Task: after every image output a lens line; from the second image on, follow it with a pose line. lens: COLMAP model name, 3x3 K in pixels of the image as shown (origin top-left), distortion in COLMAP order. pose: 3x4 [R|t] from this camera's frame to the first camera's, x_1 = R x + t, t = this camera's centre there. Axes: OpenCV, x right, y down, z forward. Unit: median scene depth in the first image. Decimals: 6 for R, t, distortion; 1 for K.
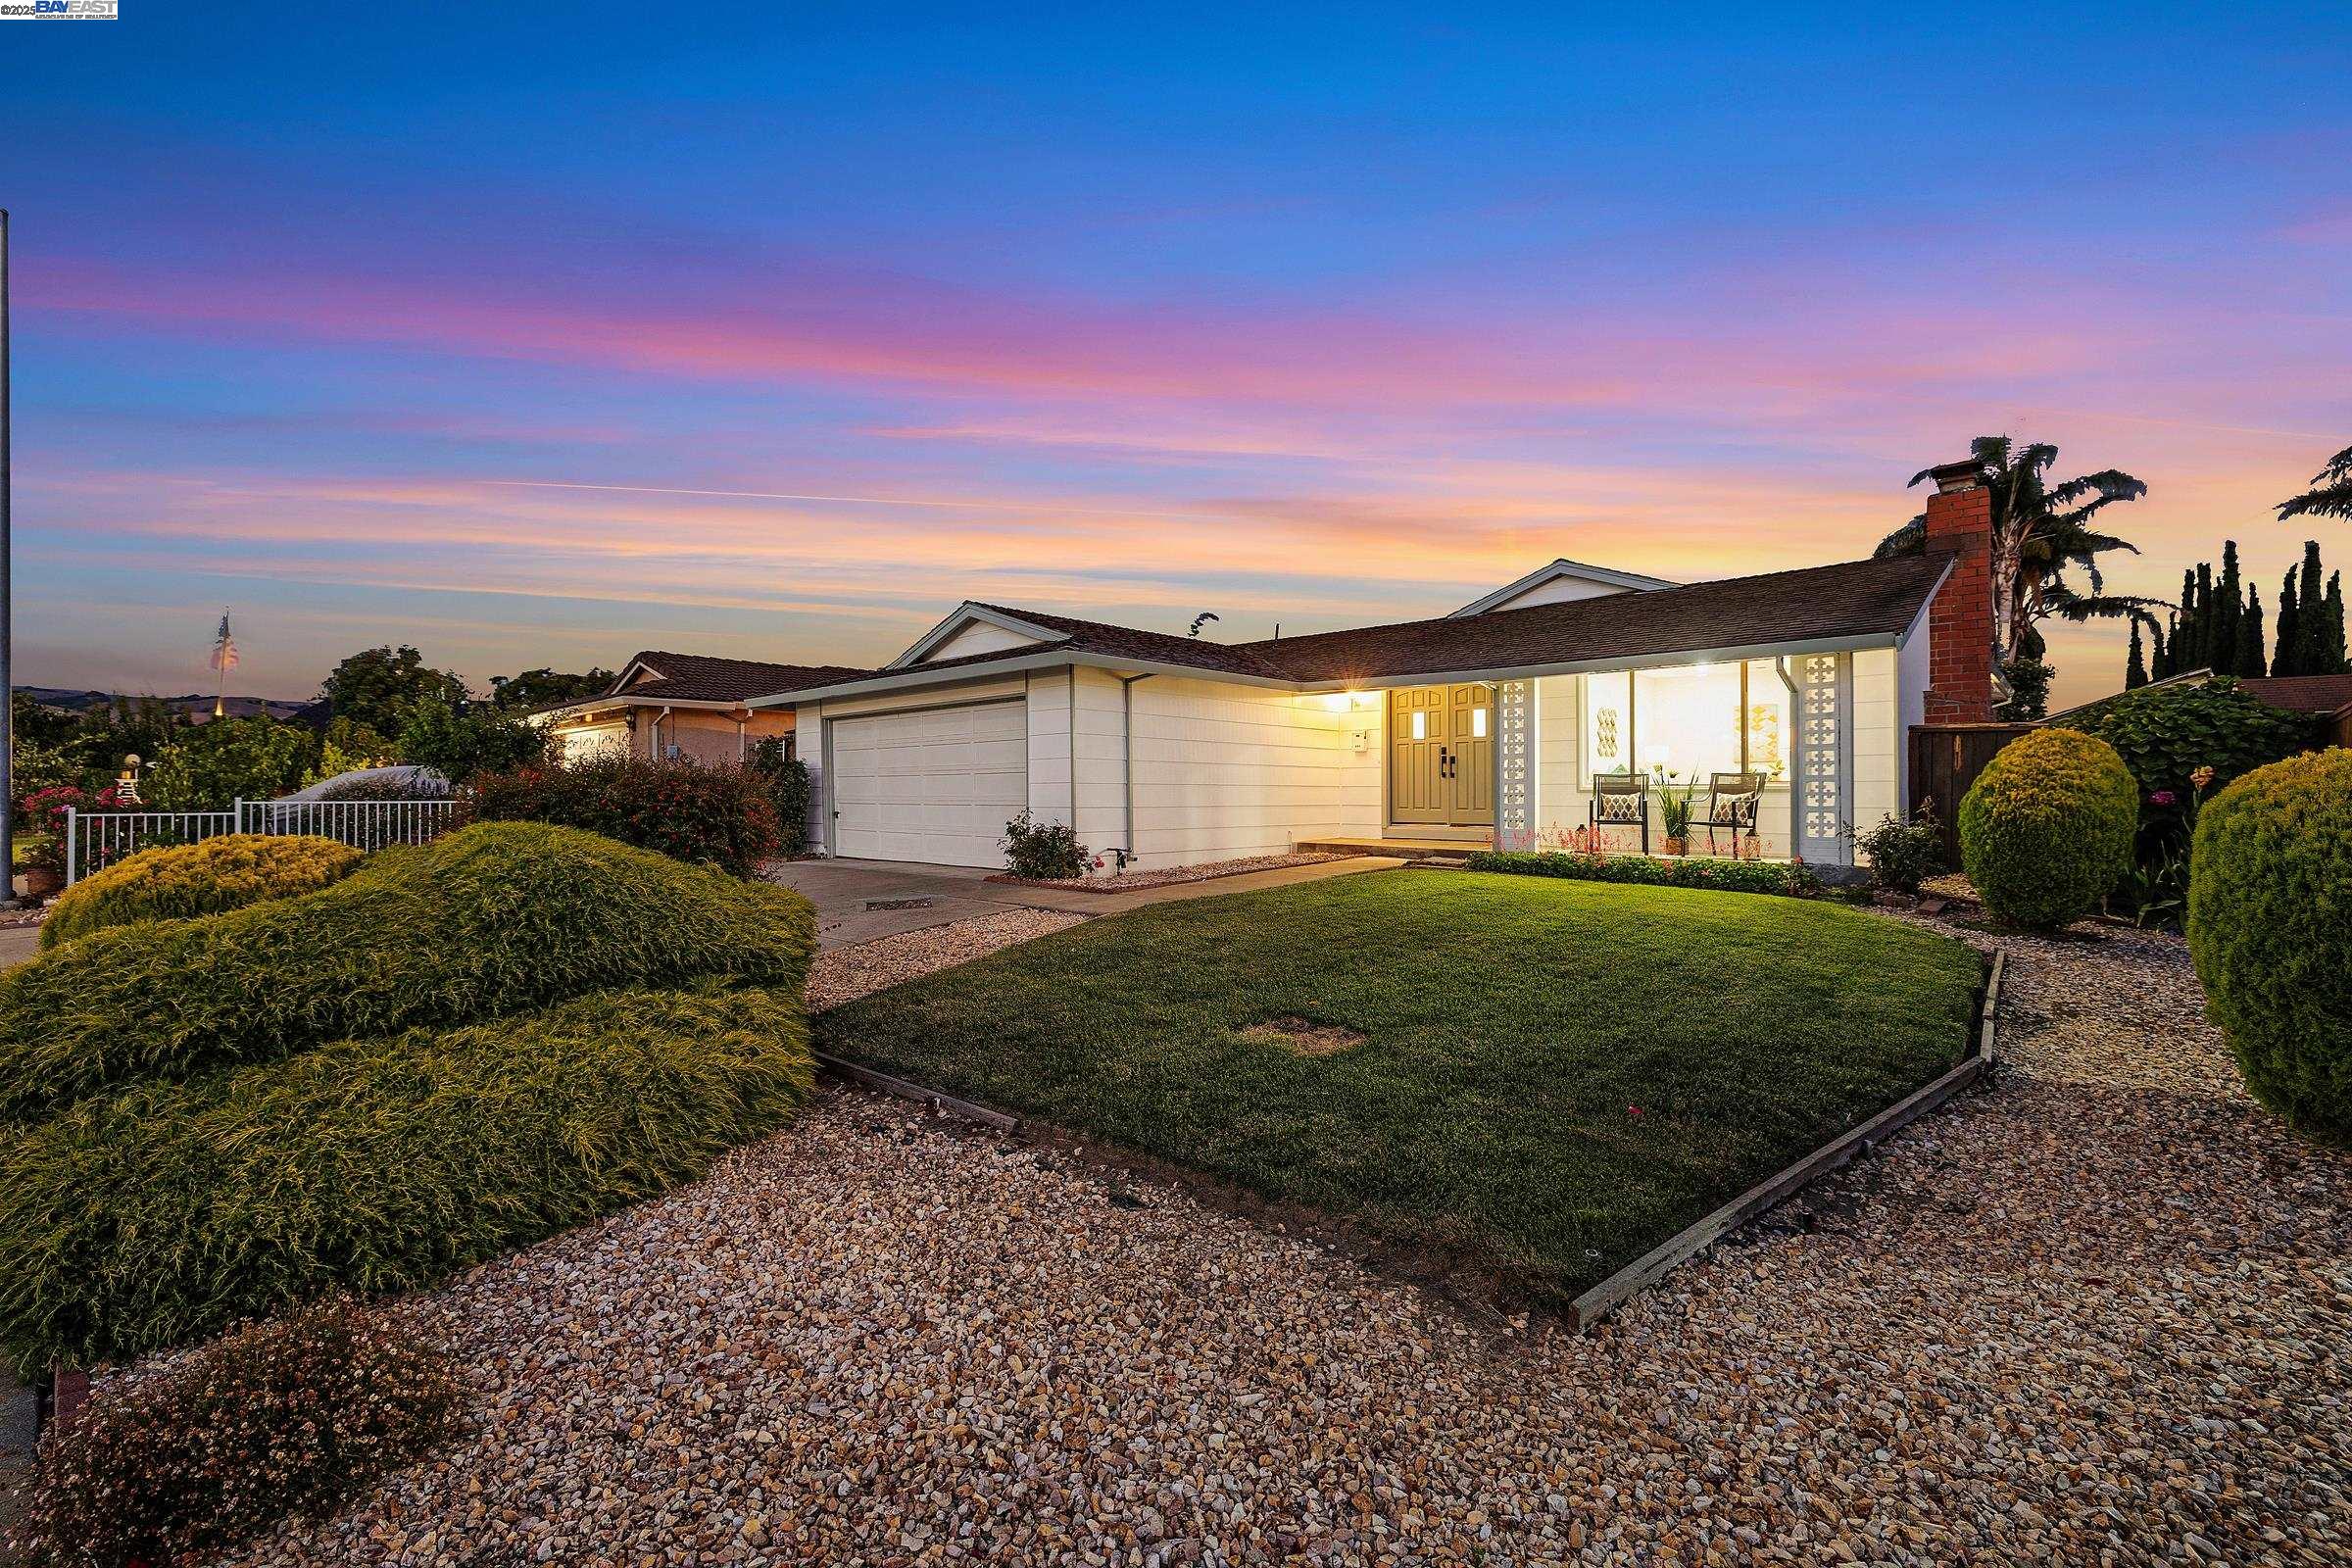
lens RADIAL K [[986.0, 0, 1172.0], [0, 986.0, 786.0], [0, 0, 1]] dist [0.000663, 0.000084]
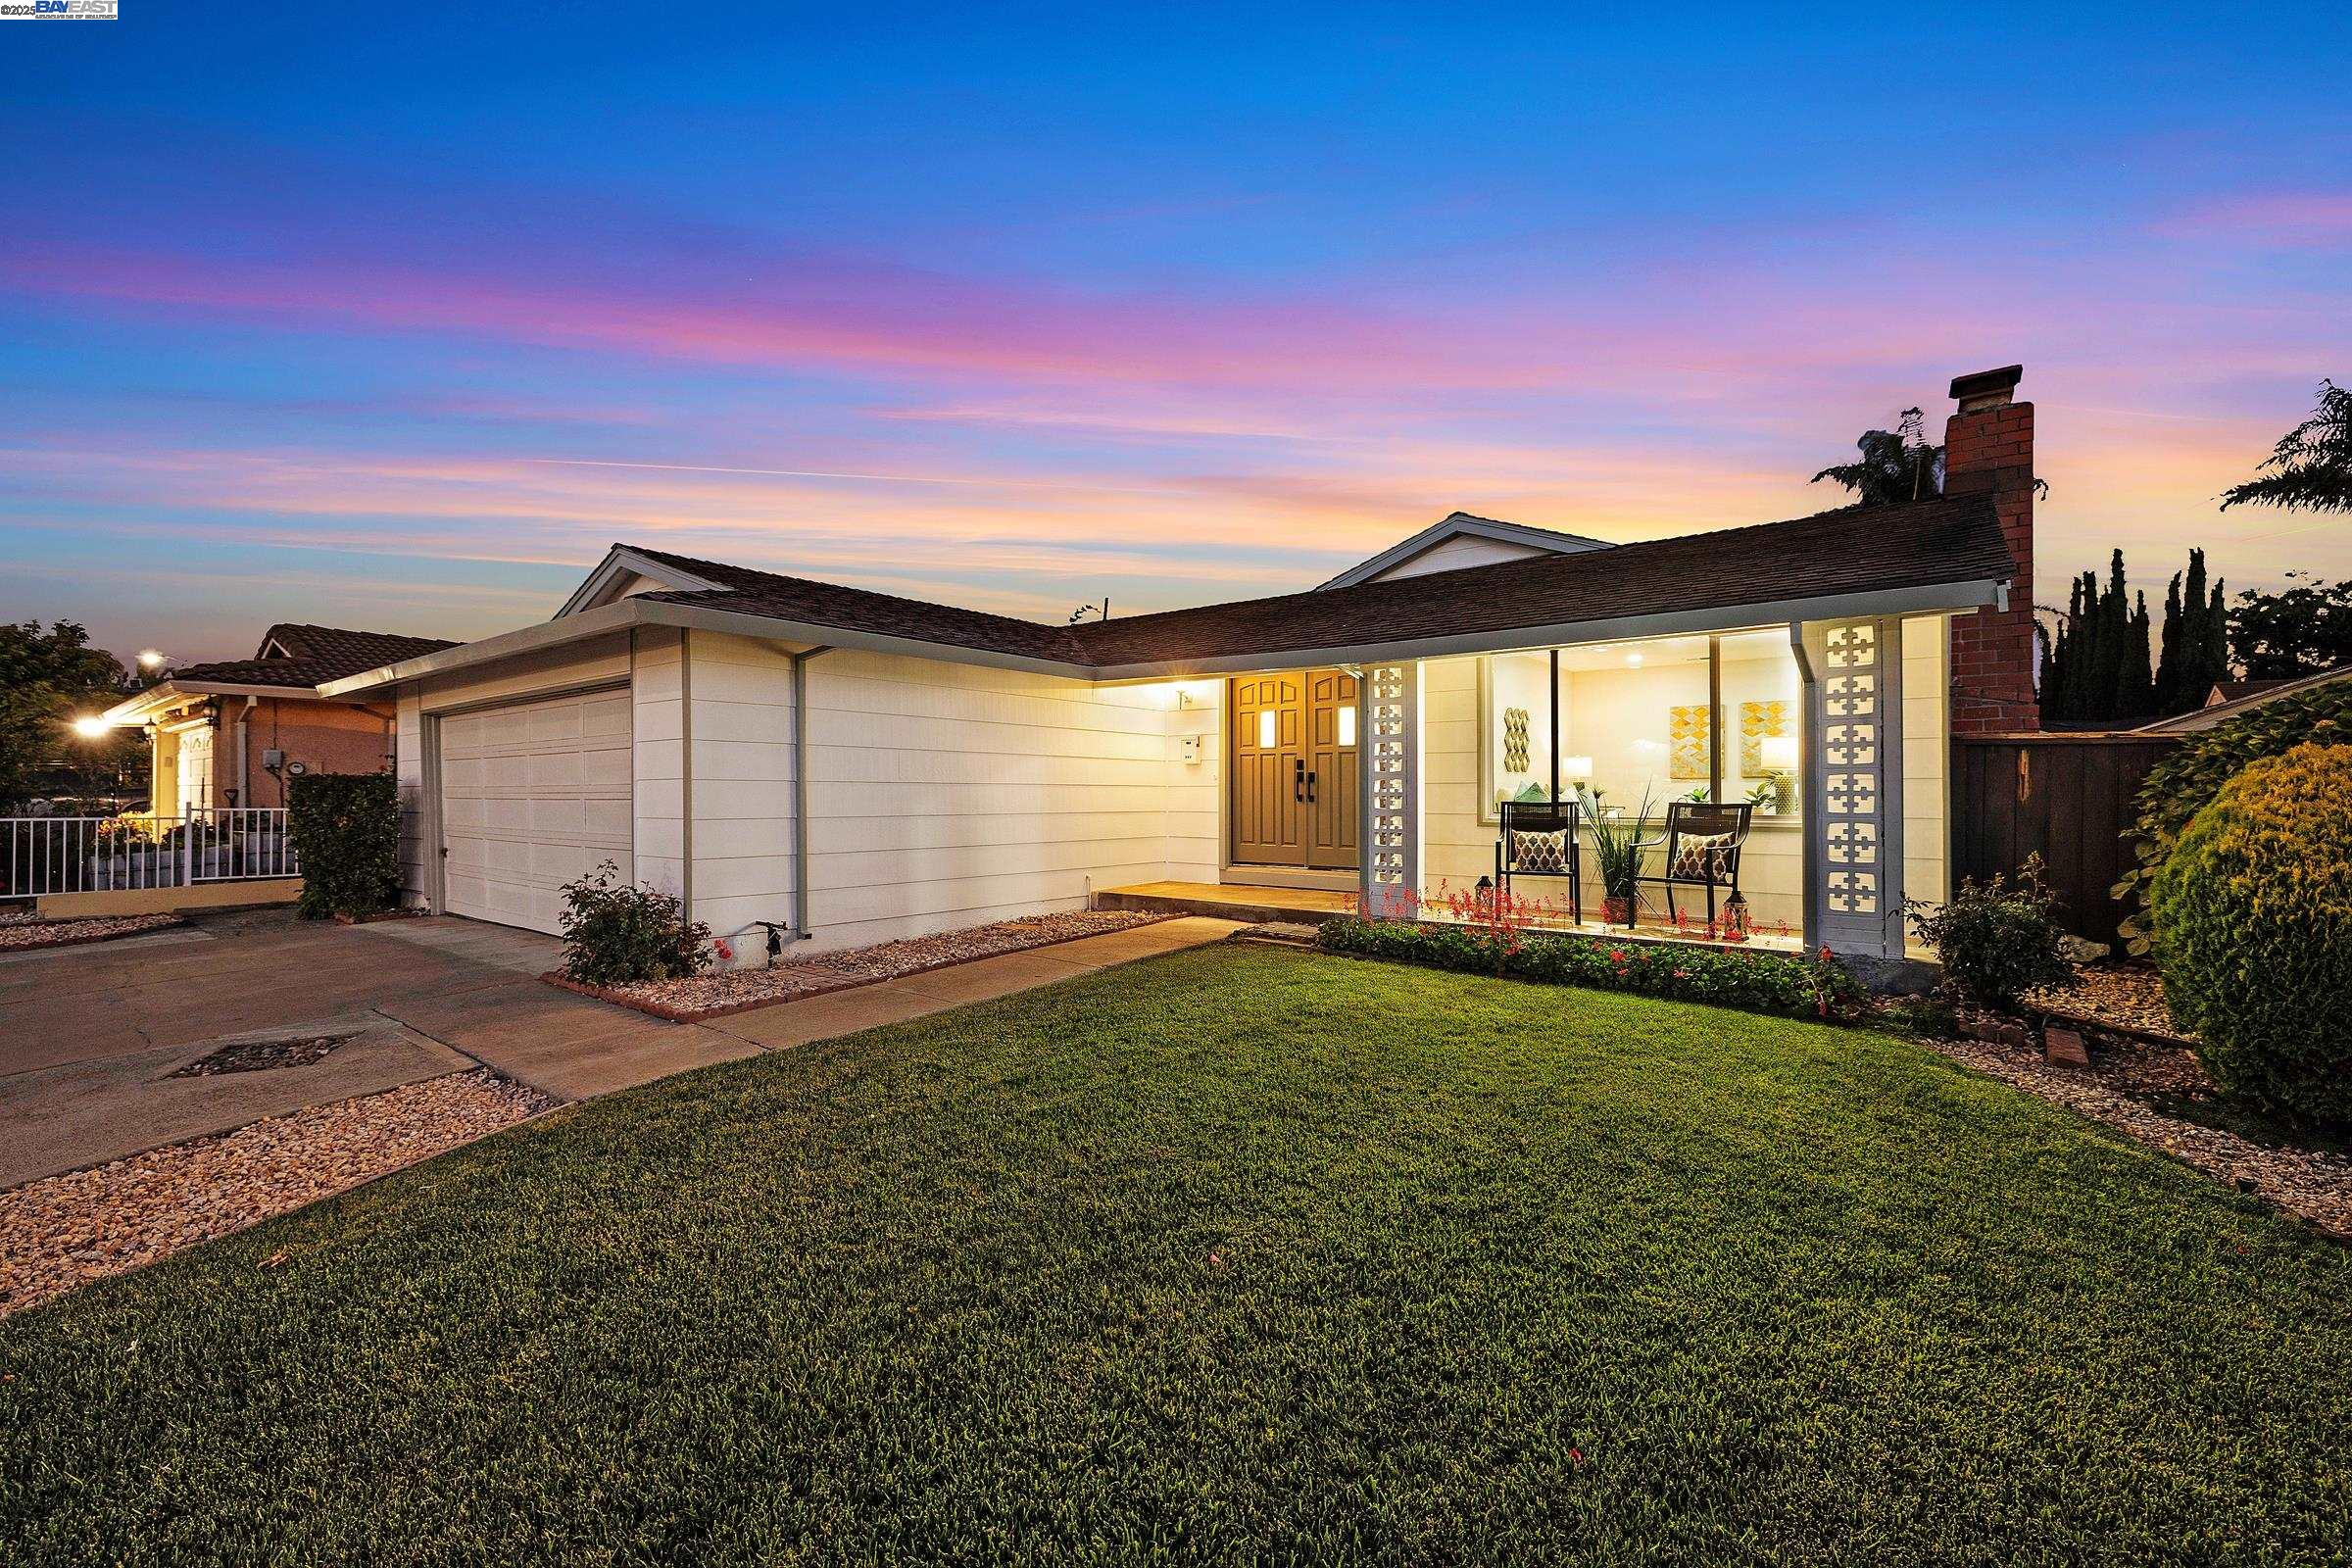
lens RADIAL K [[986.0, 0, 1172.0], [0, 986.0, 786.0], [0, 0, 1]] dist [0.000663, 0.000084]
pose [[0.996309, 0.001388, 0.085822, 0.139601], [-0.001274, 0.999998, -0.001383, -0.022050], [-0.085824, 0.001269, 0.996309, 0.334478]]
